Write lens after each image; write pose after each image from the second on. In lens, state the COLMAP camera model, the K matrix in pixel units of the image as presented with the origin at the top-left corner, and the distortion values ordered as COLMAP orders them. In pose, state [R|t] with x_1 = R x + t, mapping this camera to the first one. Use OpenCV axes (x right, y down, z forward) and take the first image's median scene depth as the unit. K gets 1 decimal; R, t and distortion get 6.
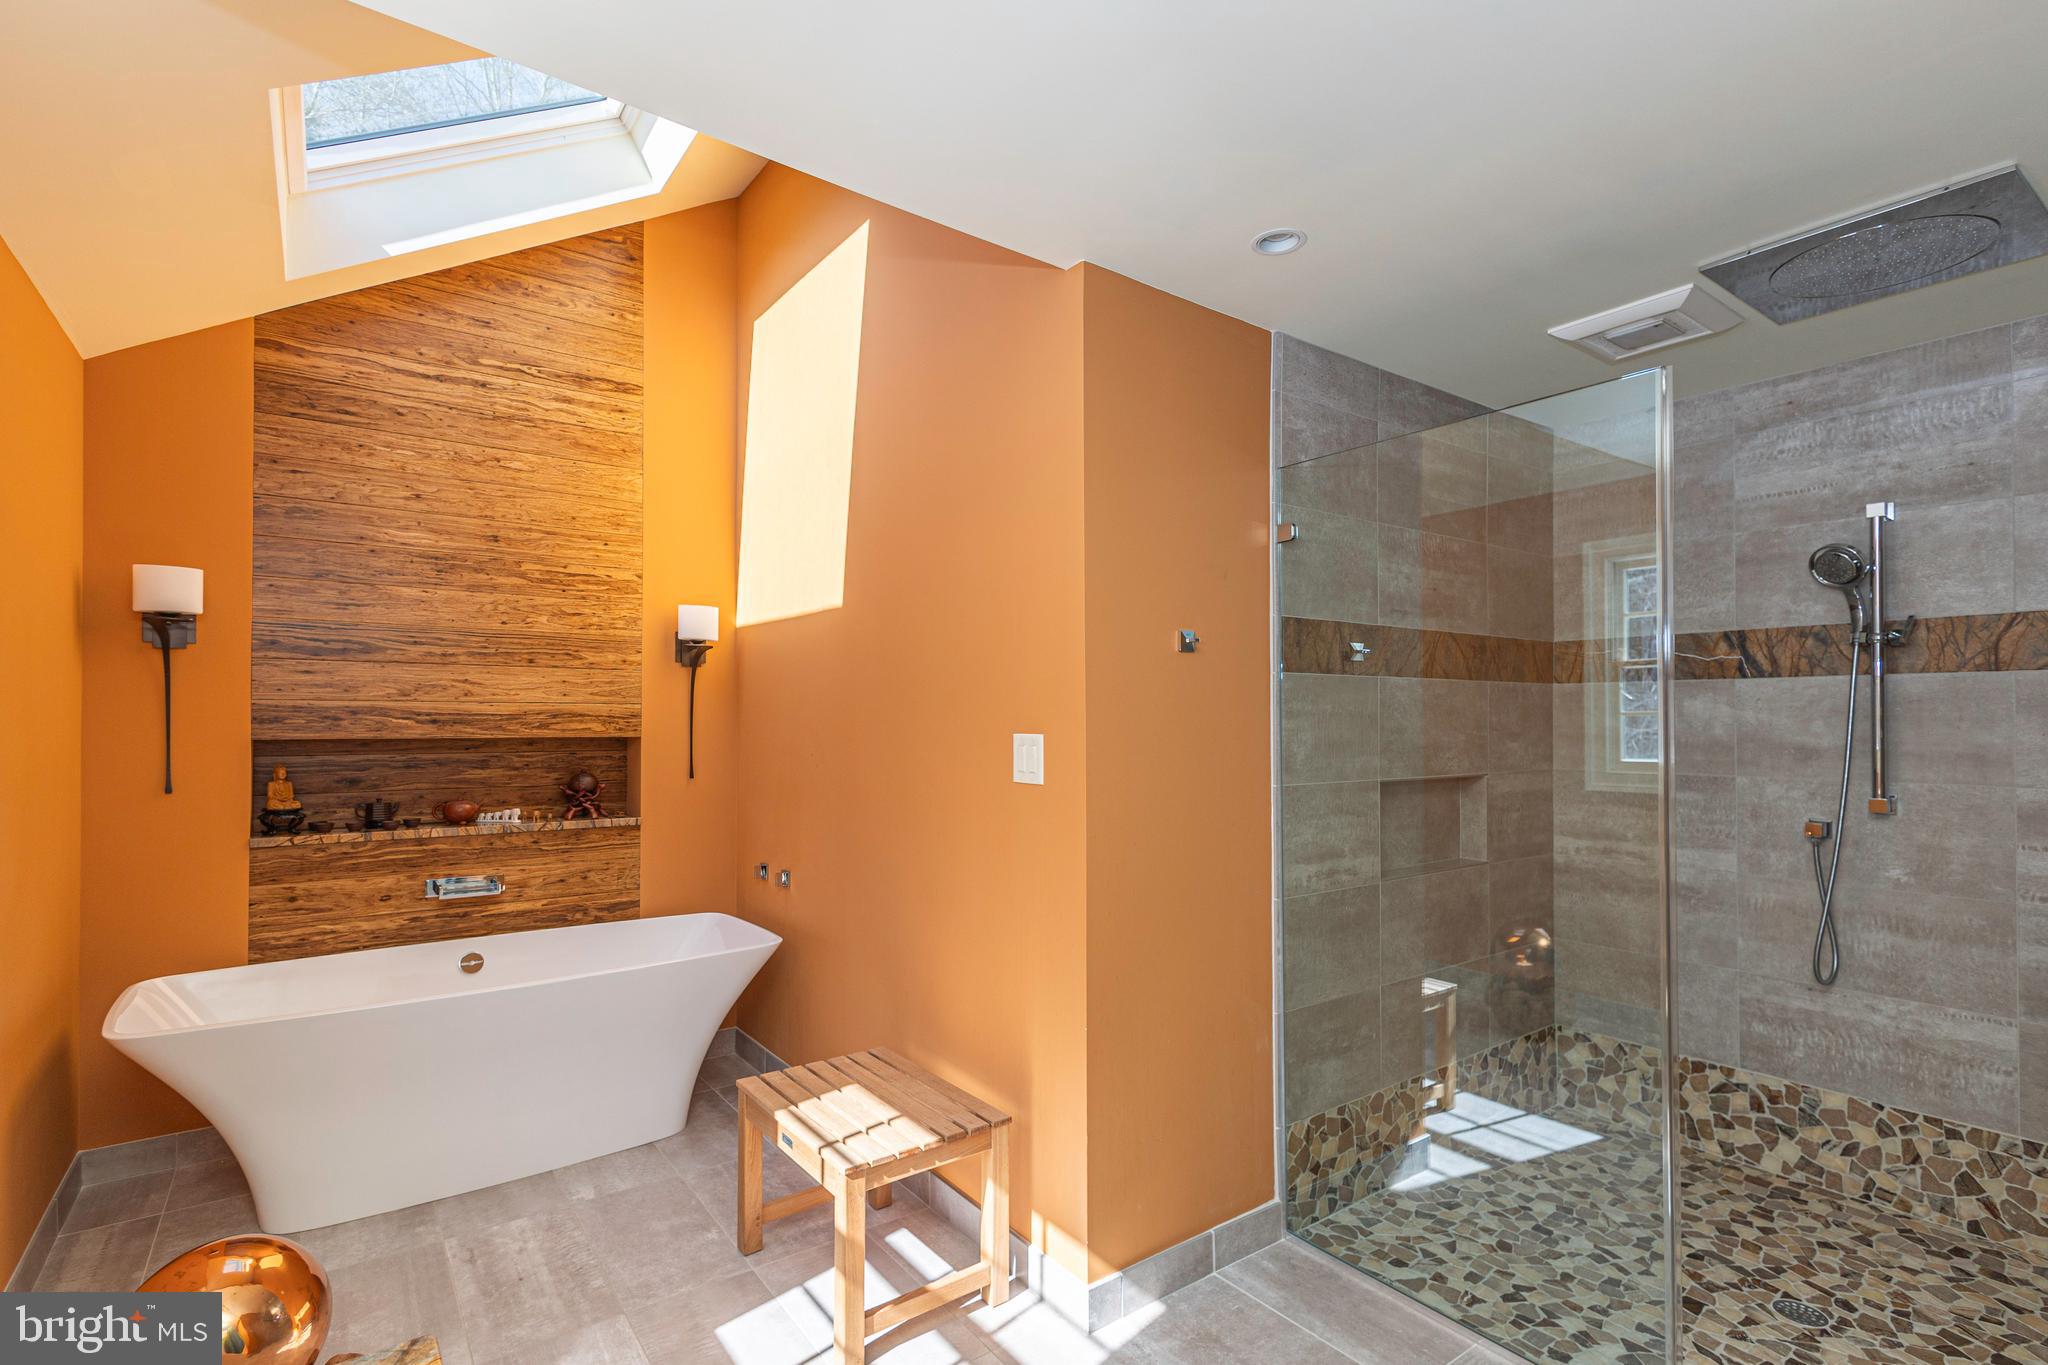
lens RADIAL K [[954.0, 0, 999.7], [0, 954.0, 710.2], [0, 0, 1]] dist [0.014407, -0.005018]
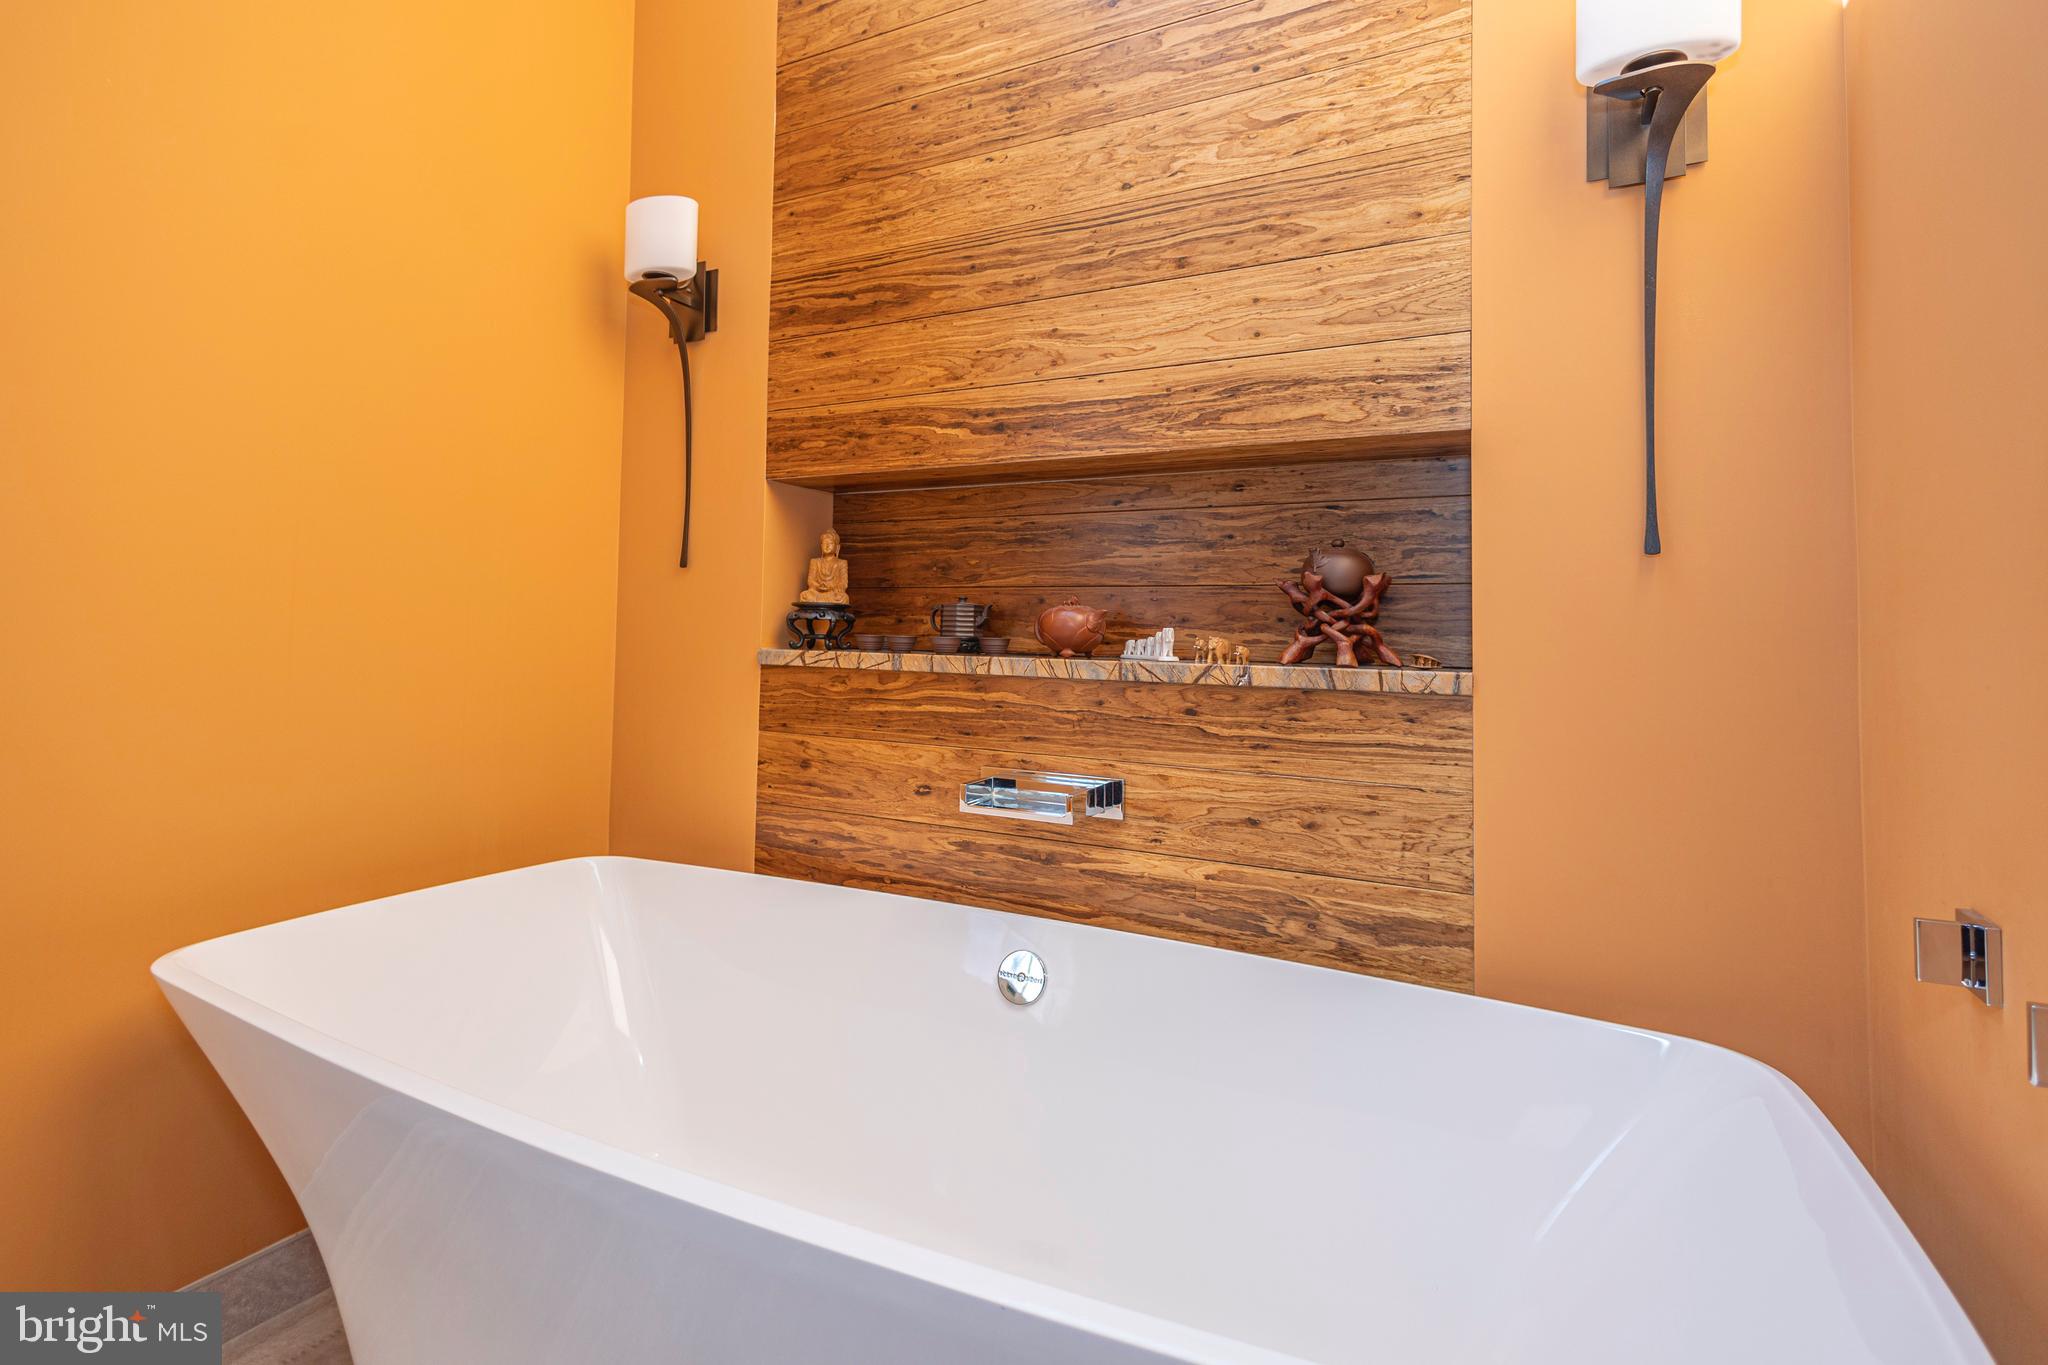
lens RADIAL K [[954.0, 0, 1027.1], [0, 954.0, 587.6], [0, 0, 1]] dist [0.014407, -0.005018]
pose [[0.467362, -0.031680, -0.883498, -0.154618], [-0.006770, 0.999200, -0.039410, 0.095661], [0.884040, 0.024400, 0.466774, 0.704094]]
